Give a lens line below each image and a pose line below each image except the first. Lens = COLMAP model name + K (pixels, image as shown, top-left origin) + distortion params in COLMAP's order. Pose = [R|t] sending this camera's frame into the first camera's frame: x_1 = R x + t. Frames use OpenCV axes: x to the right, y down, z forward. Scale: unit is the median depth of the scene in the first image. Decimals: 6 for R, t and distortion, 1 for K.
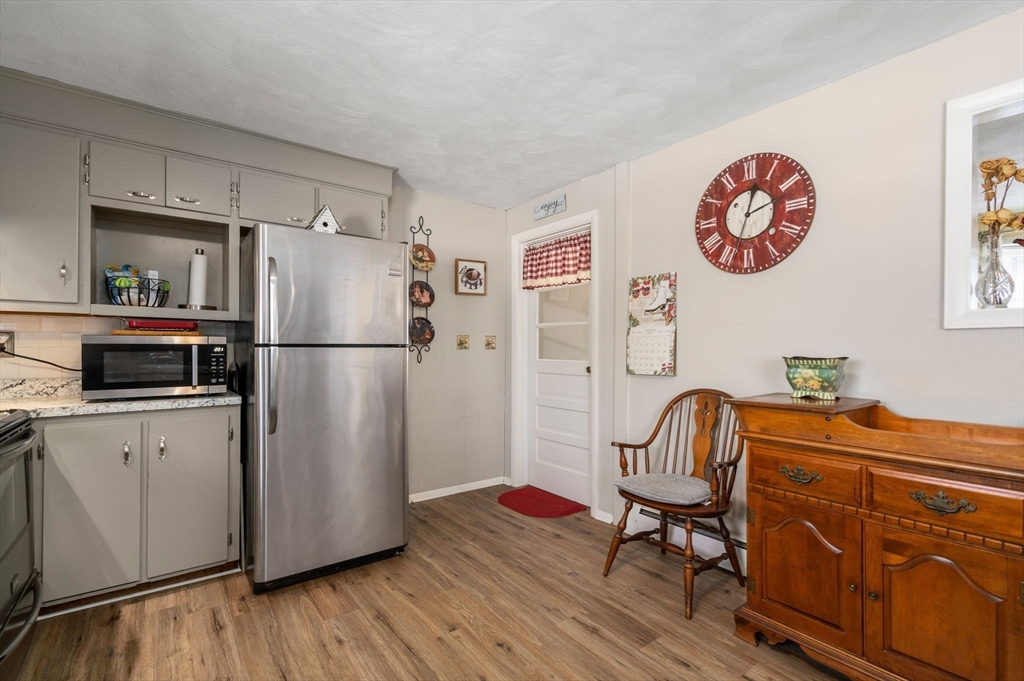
lens RADIAL K [[470.5, 0, 514.5], [0, 470.5, 349.3], [0, 0, 1]] dist [-0.004145, 0.001132]
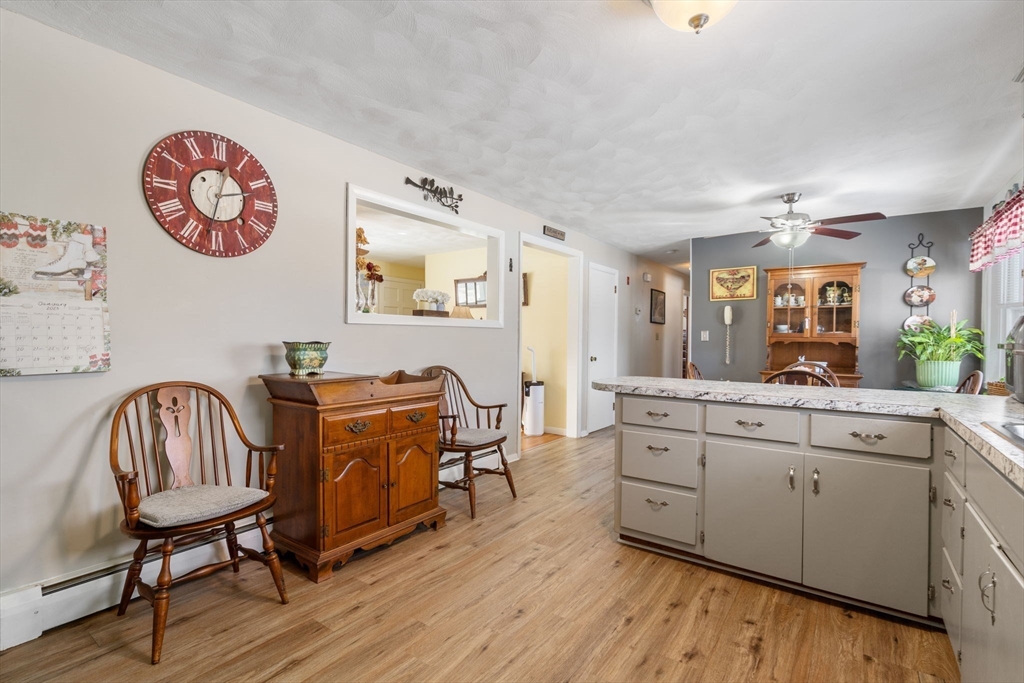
lens RADIAL K [[470.5, 0, 507.2], [0, 470.5, 348.7], [0, 0, 1]] dist [-0.004145, 0.001132]
pose [[-0.282010, -0.027279, 0.959024, -0.586034], [-0.005734, 0.999626, 0.026748, -0.001269], [-0.959394, 0.002044, -0.282061, 0.680113]]
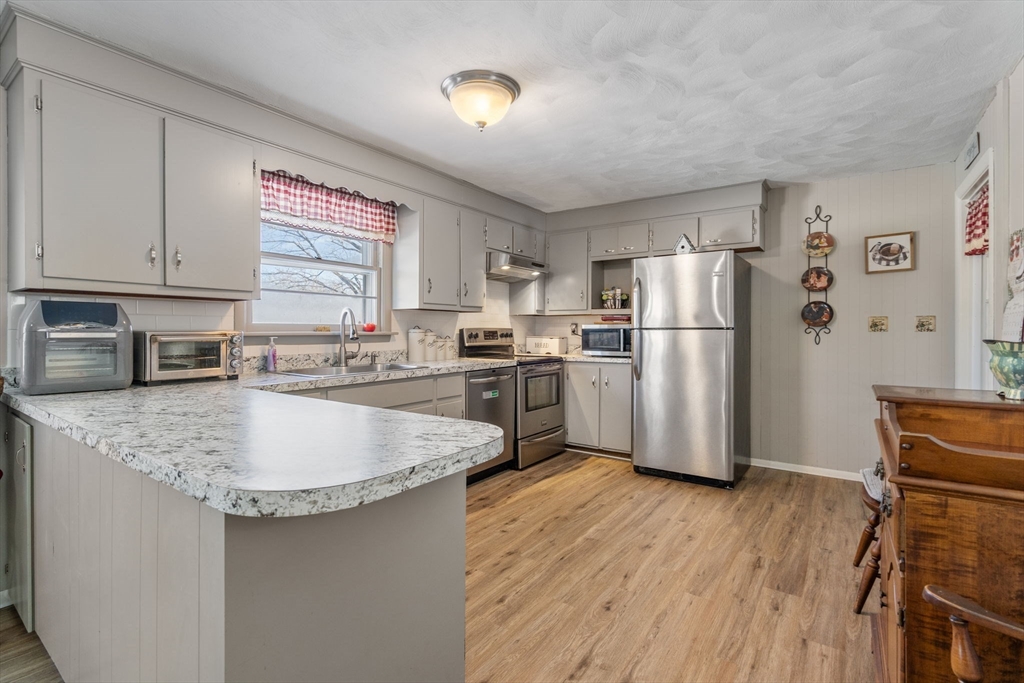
lens RADIAL K [[470.5, 0, 513.4], [0, 470.5, 338.0], [0, 0, 1]] dist [-0.004145, 0.001132]
pose [[0.301076, 0.010842, -0.953539, 0.871425], [-0.002146, 0.999941, 0.010693, 0.006735], [0.953598, -0.001173, 0.301081, 0.042123]]
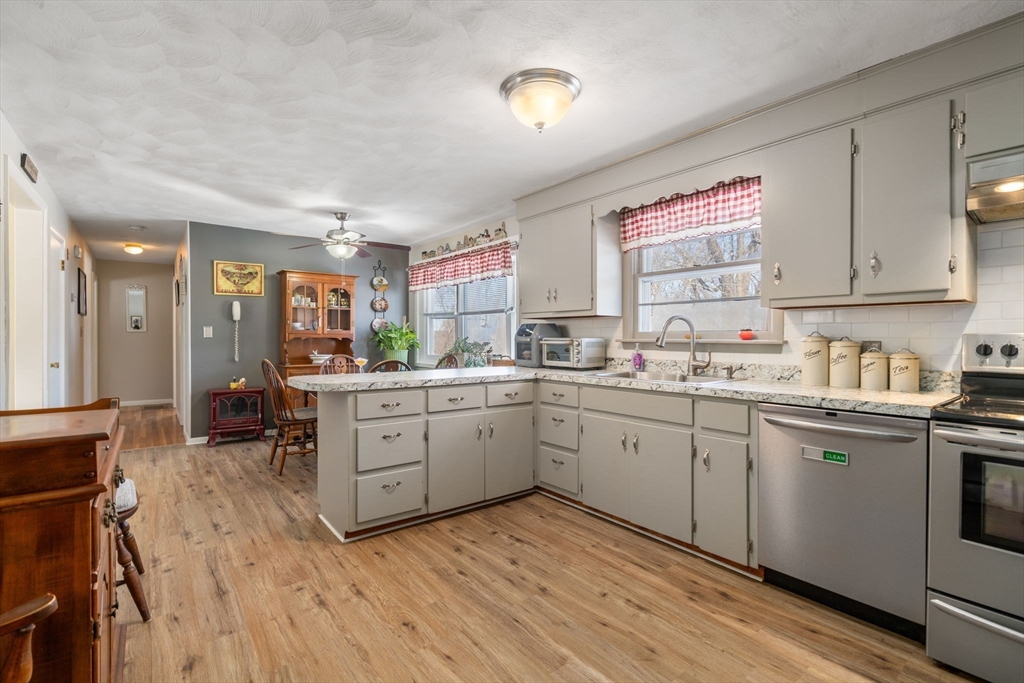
lens RADIAL K [[470.5, 0, 510.6], [0, 470.5, 343.8], [0, 0, 1]] dist [-0.004145, 0.001132]
pose [[-0.999921, -0.007494, -0.010090, 0.009000], [-0.007659, 0.999837, 0.016339, -0.000326], [0.009966, 0.016415, -0.999816, 1.192239]]
